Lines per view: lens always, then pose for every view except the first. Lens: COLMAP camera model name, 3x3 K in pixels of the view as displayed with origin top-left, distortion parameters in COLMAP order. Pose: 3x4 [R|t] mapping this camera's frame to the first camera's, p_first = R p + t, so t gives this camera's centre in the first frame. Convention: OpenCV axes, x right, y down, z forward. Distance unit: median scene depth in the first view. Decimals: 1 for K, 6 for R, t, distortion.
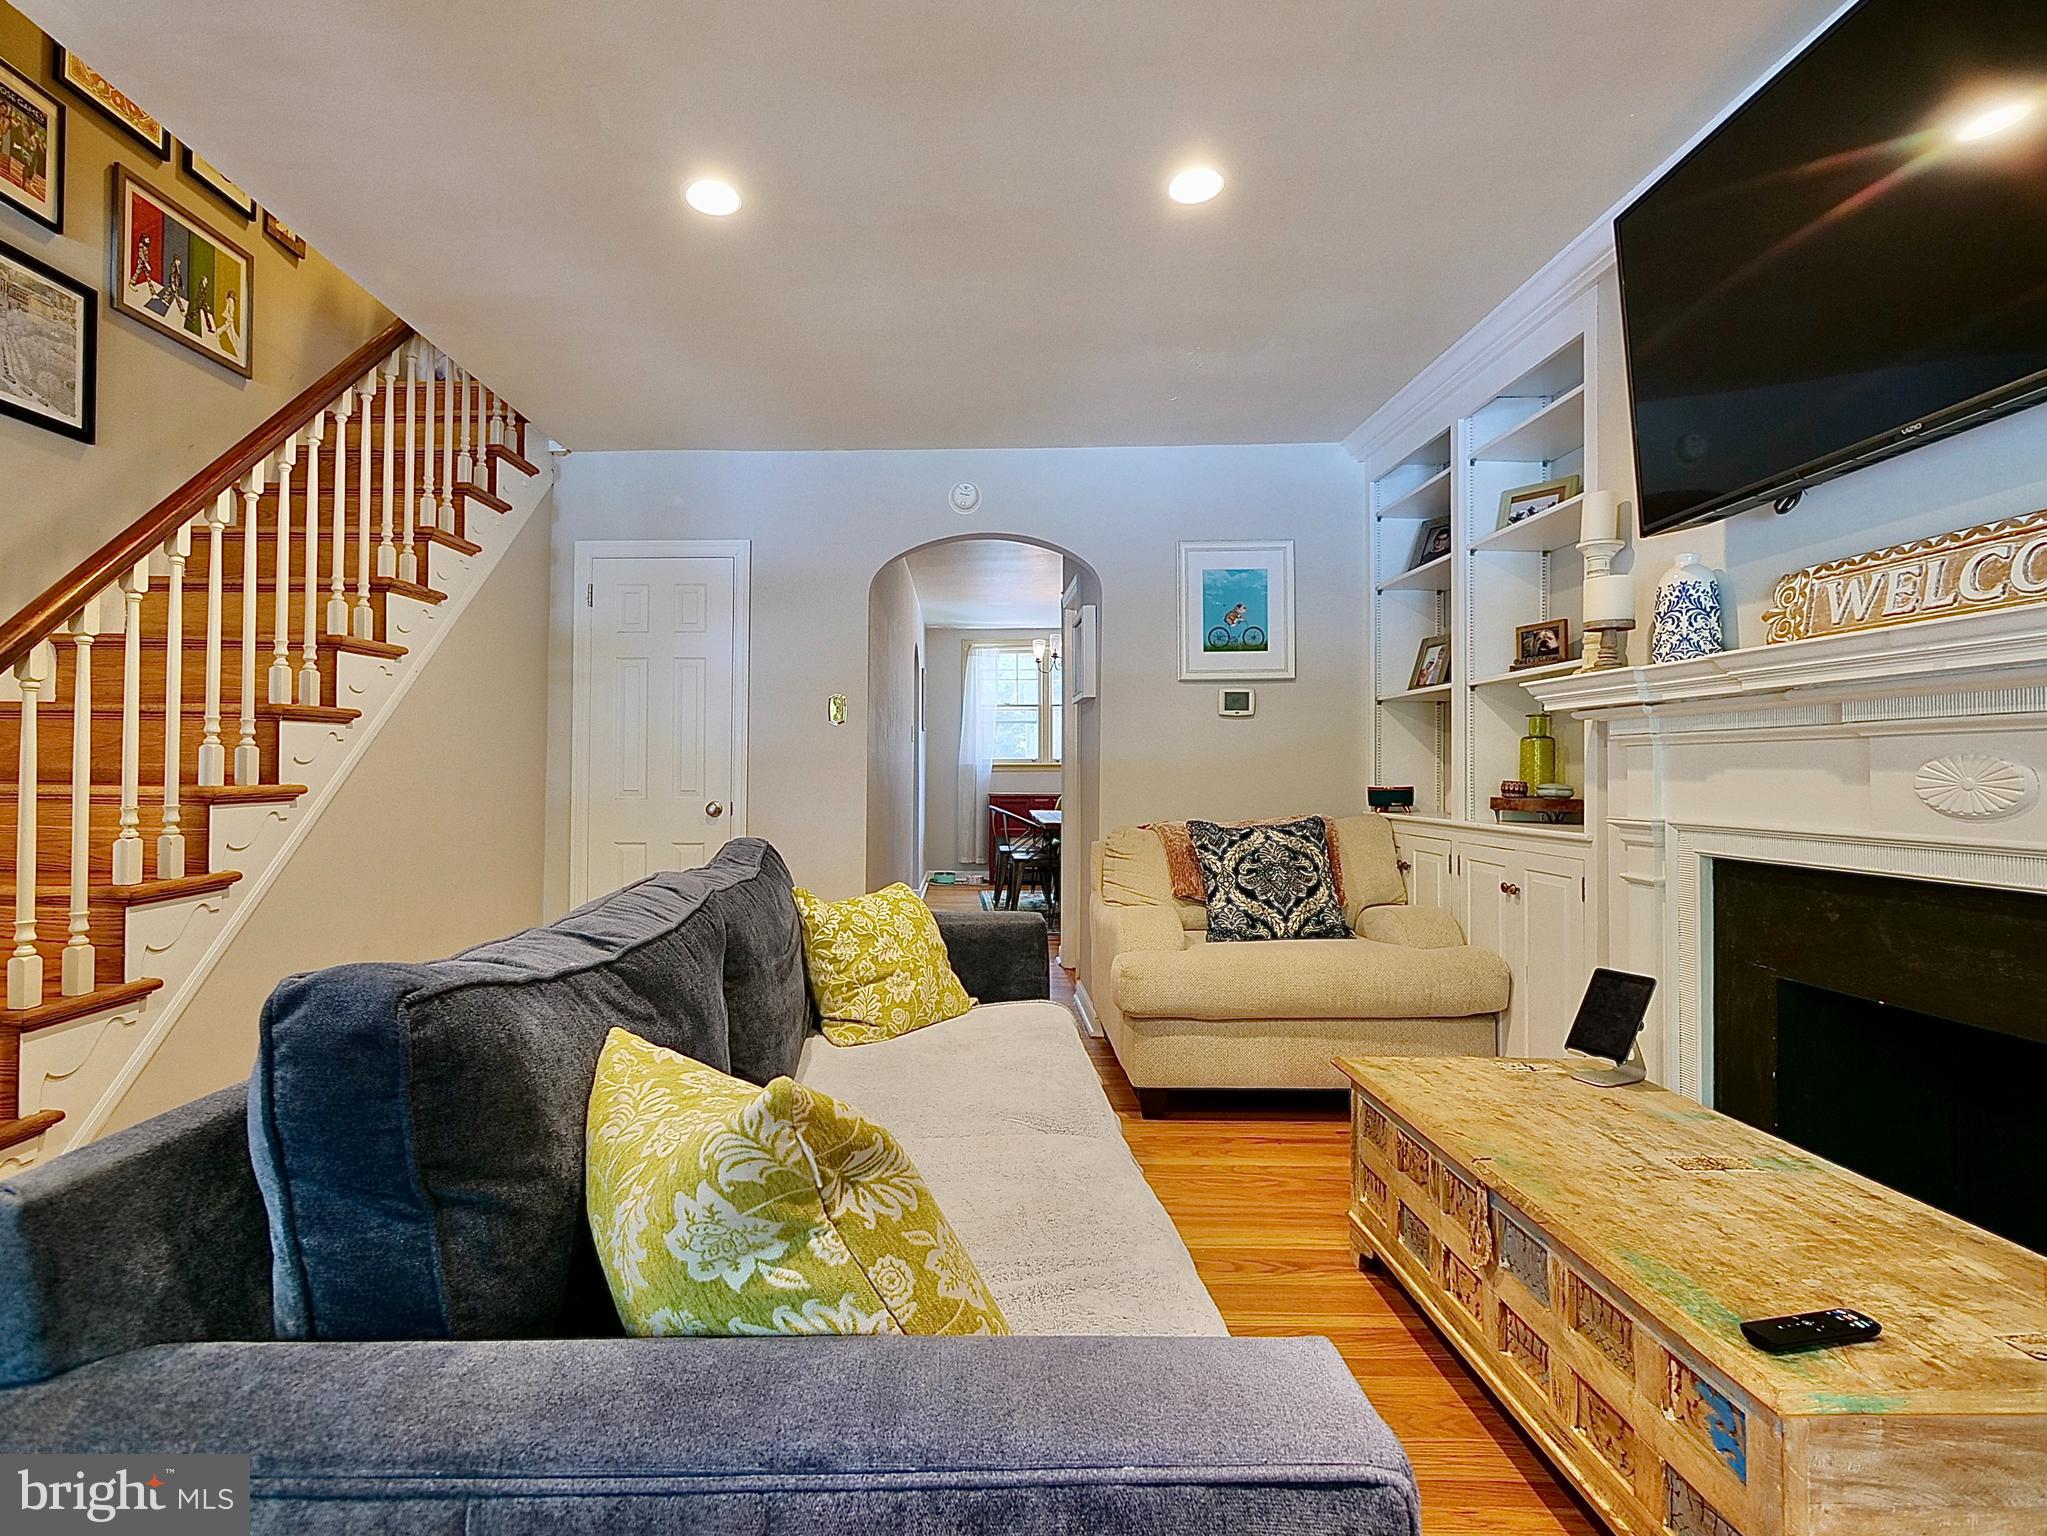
lens RADIAL K [[953.6, 0, 942.6], [0, 953.6, 758.2], [0, 0, 1]] dist [-0.005810, -0.000083]
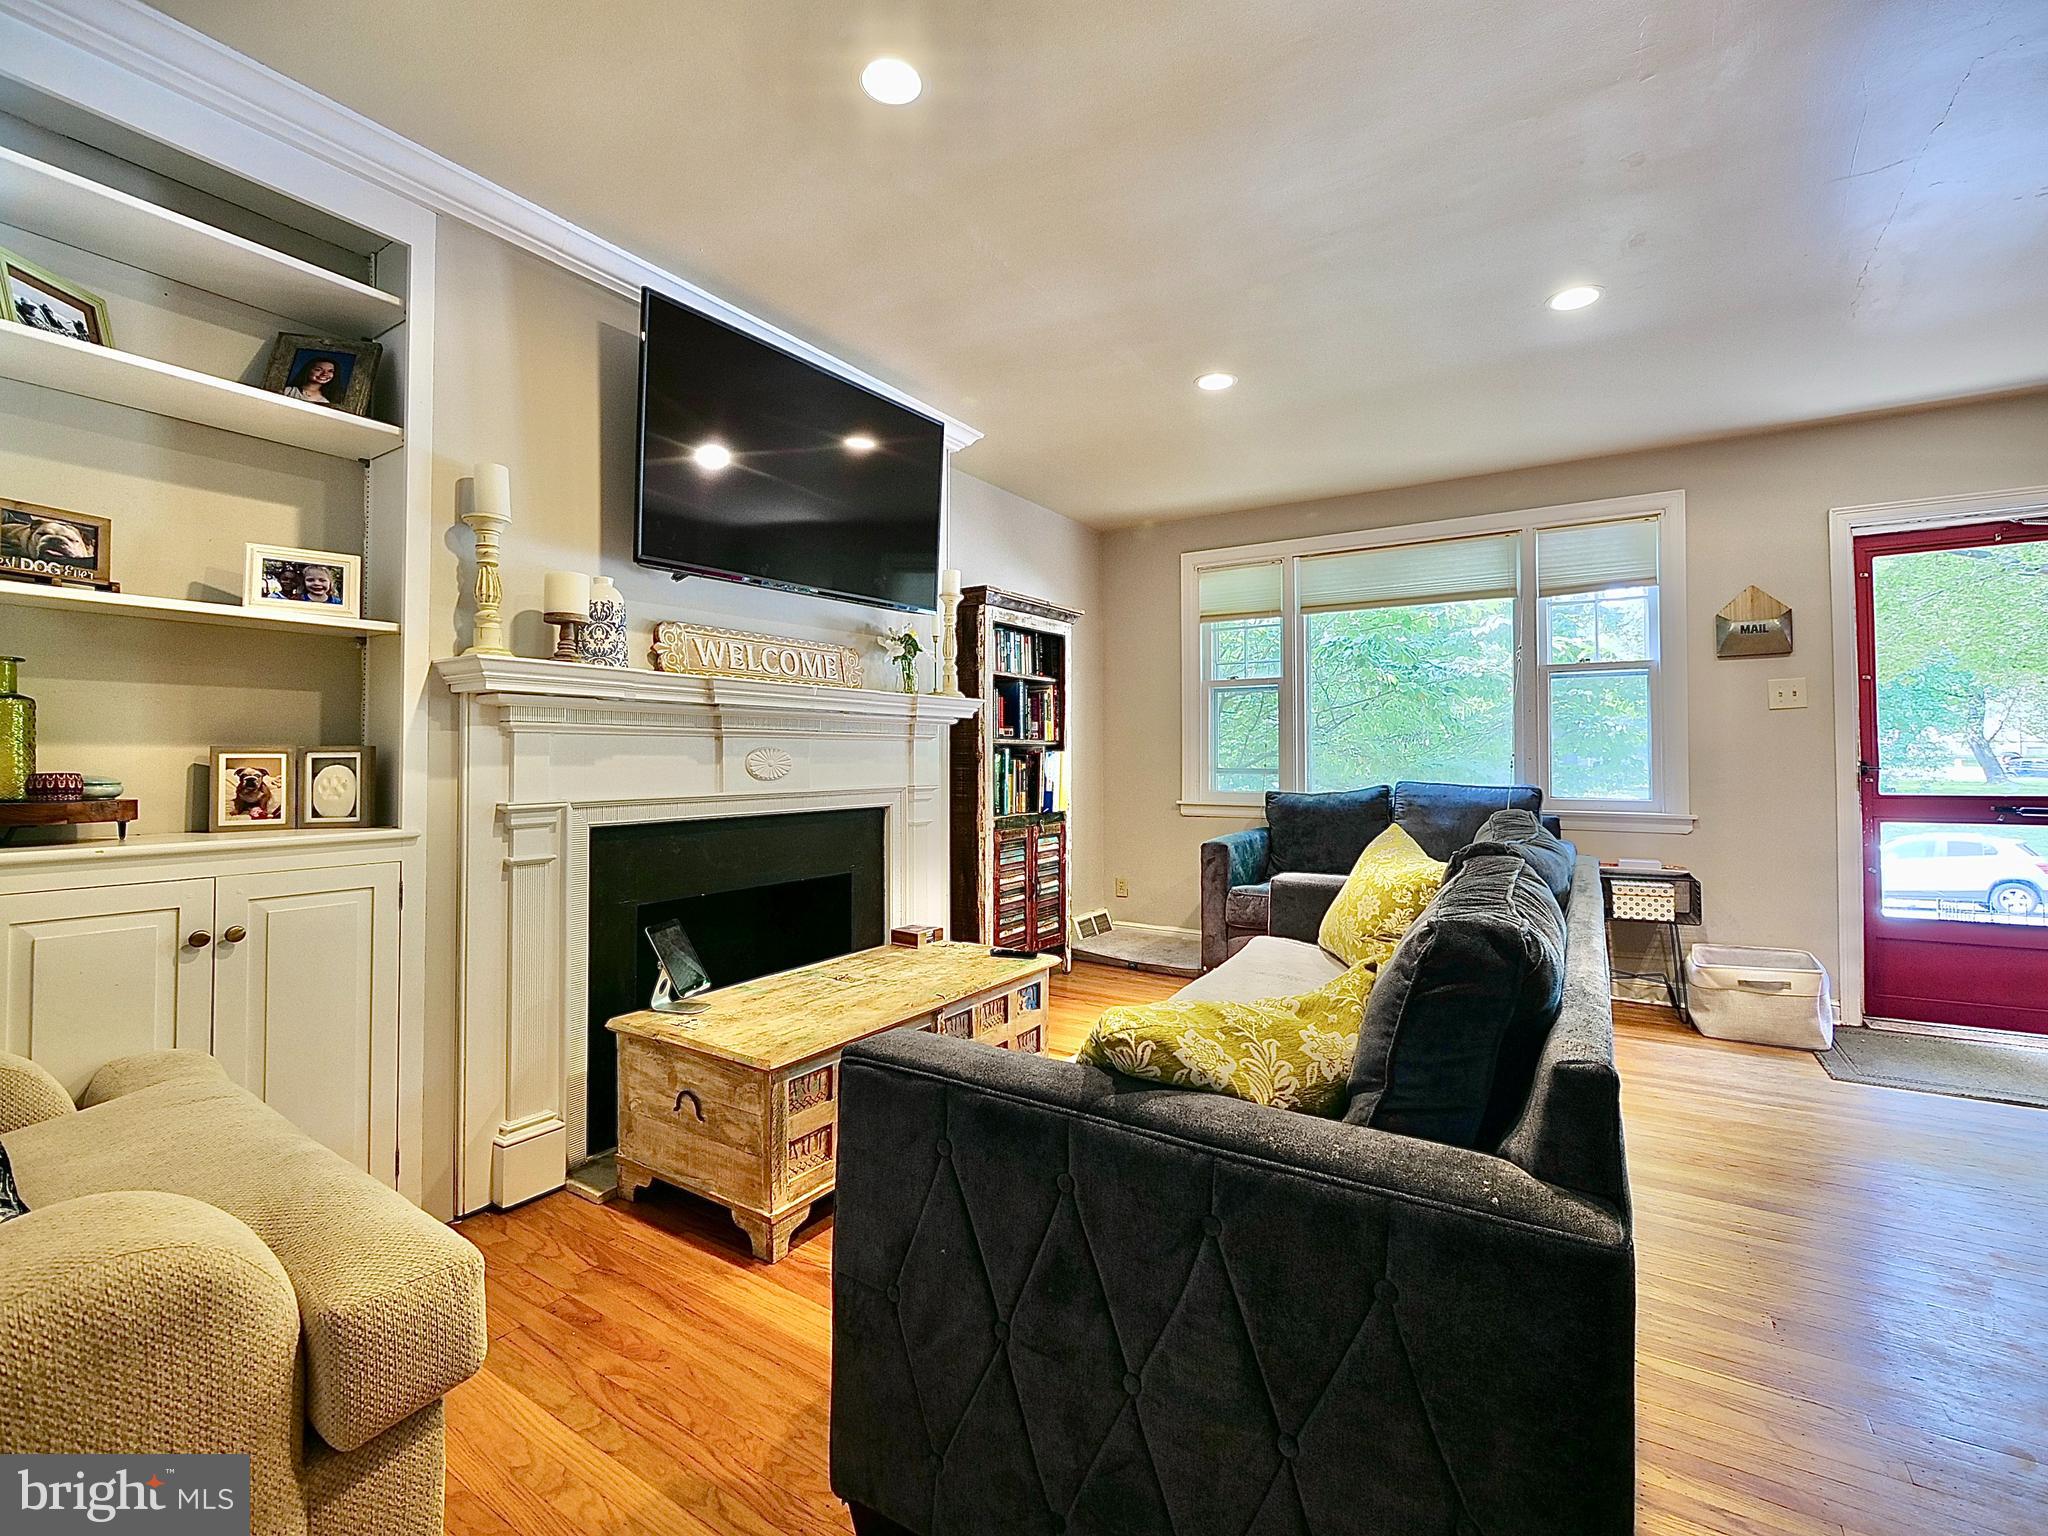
lens RADIAL K [[907.2, 0, 1043.9], [0, 907.2, 741.3], [0, 0, 1]] dist [-0.004199, -0.000001]
pose [[-0.860875, 0.006288, 0.508777, -0.184845], [-0.009720, 0.999538, -0.028799, 0.013914], [-0.508723, -0.029738, -0.860416, 1.103341]]
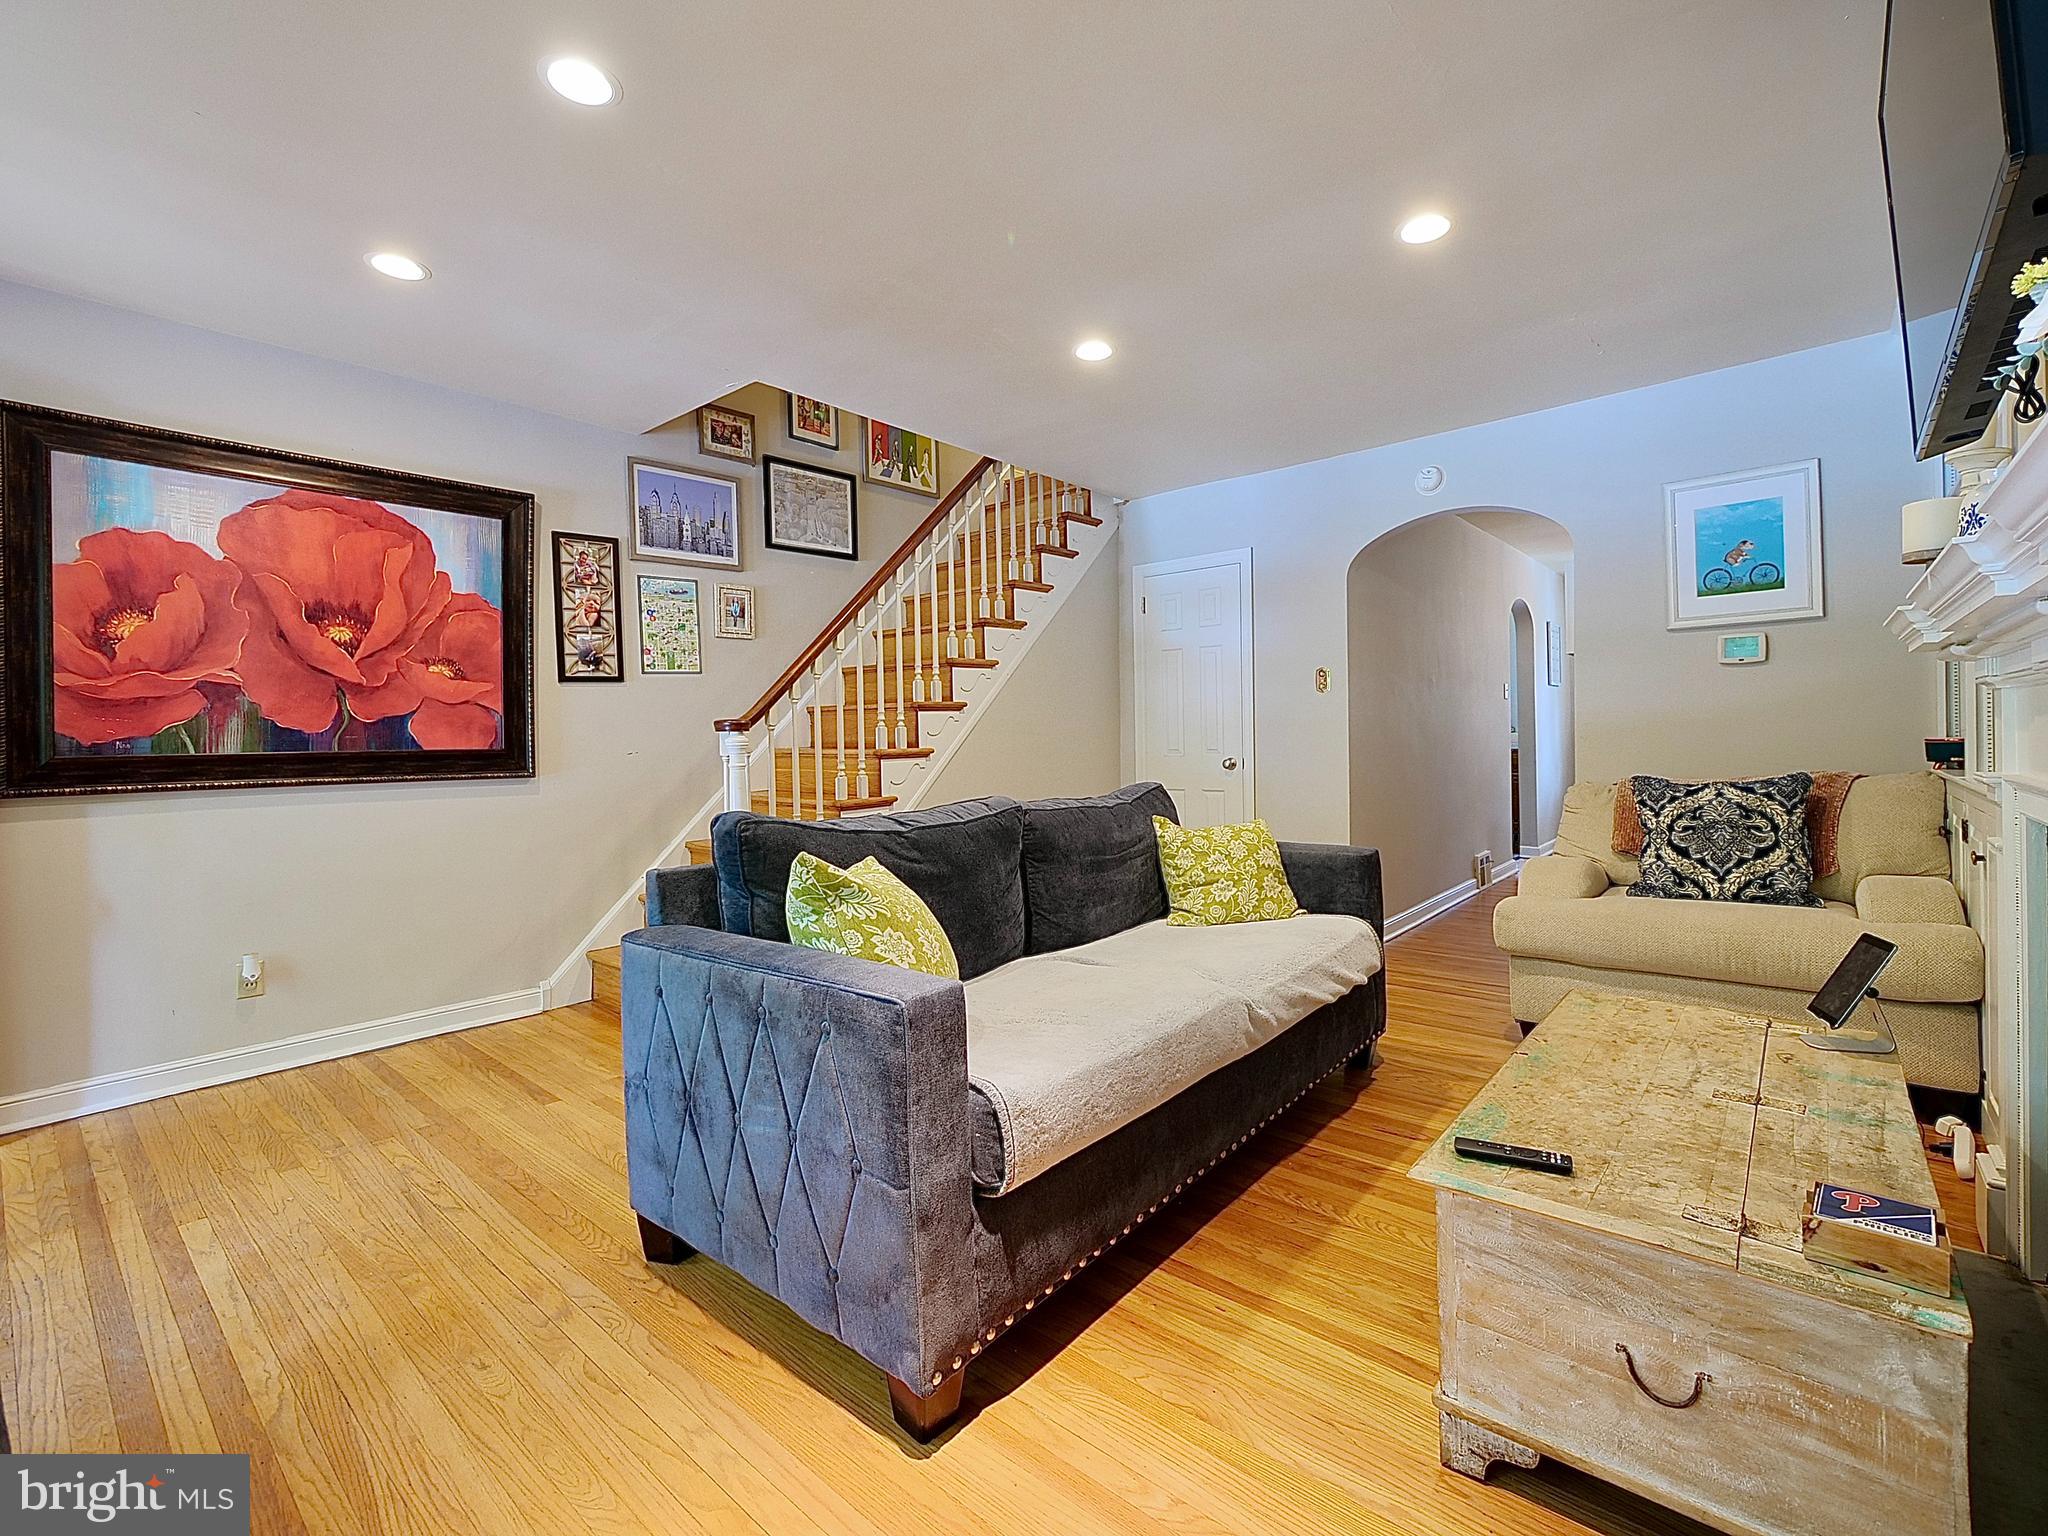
lens RADIAL K [[907.2, 0, 1043.9], [0, 907.2, 741.3], [0, 0, 1]] dist [-0.004199, -0.000001]
pose [[0.781175, -0.013118, -0.624175, 0.398296], [0.028678, 0.999478, 0.014886, -0.001934], [0.623653, -0.029528, 0.781143, -0.122263]]
